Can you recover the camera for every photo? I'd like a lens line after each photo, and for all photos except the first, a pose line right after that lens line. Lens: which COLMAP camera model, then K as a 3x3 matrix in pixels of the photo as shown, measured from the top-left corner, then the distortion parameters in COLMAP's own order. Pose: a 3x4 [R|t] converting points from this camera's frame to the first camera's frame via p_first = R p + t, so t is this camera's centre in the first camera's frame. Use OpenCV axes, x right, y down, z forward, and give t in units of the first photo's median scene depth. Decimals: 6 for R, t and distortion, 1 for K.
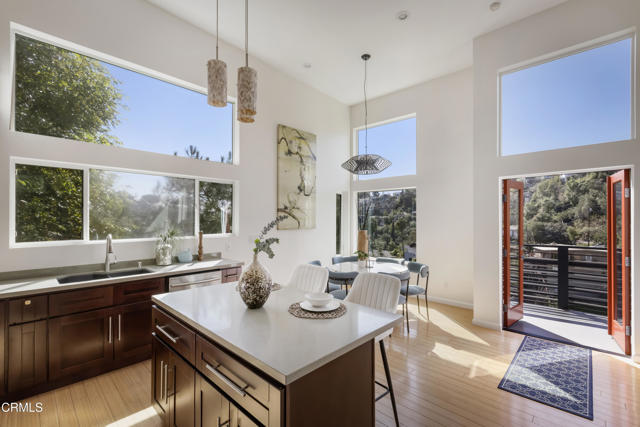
lens RADIAL K [[283.4, 0, 322.3], [0, 283.4, 216.3], [0, 0, 1]] dist [0.005208, -0.000861]
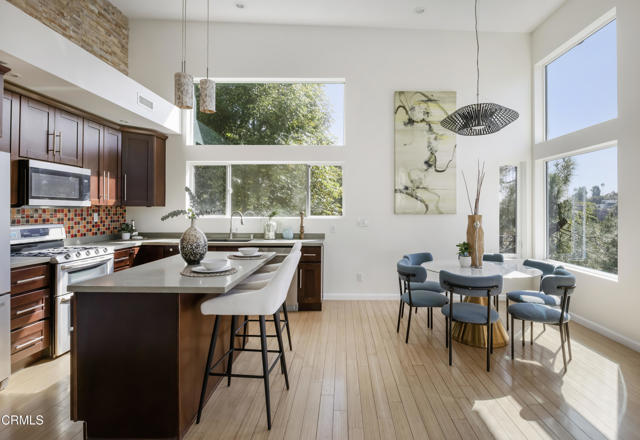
lens RADIAL K [[331.5, 0, 338.9], [0, 331.5, 209.5], [0, 0, 1]] dist [0.004151, 0.000811]
pose [[0.680175, -0.003509, -0.733042, 0.462565], [0.003753, 0.999992, -0.001305, 0.034650], [0.733040, -0.001863, 0.680182, 0.183914]]
